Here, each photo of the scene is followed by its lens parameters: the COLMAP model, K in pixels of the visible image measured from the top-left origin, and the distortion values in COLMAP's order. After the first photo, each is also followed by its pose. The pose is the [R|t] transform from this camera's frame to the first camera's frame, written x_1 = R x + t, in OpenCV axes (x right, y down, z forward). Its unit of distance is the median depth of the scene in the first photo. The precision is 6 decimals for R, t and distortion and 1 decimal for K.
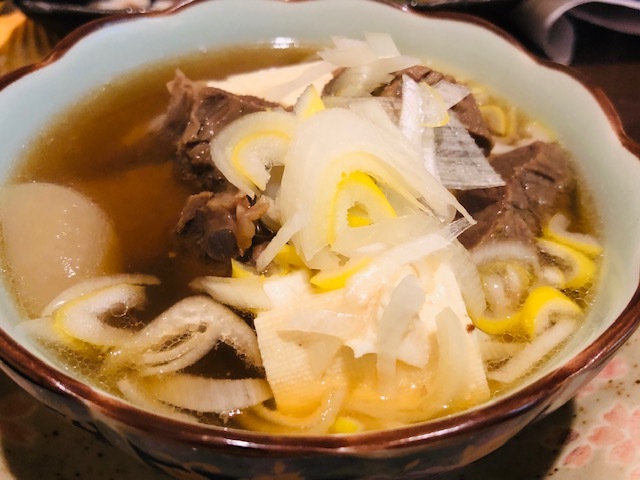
lens RADIAL K [[653.4, 0, 320.0], [0, 653.4, 240.0], [0, 0, 1]] dist [0.003738, -0.032977]
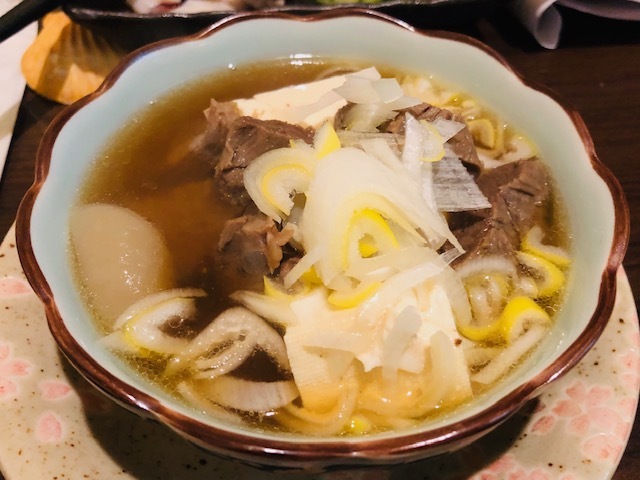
lens RADIAL K [[573.1, 0, 320.0], [0, 573.1, 240.0], [0, 0, 1]] dist [-0.003253, 0.001288]
pose [[0.999728, -0.005727, -0.022589, -0.005353], [0.008562, 0.991807, 0.127455, -0.174401], [0.021674, -0.127614, 0.991587, -0.053974]]
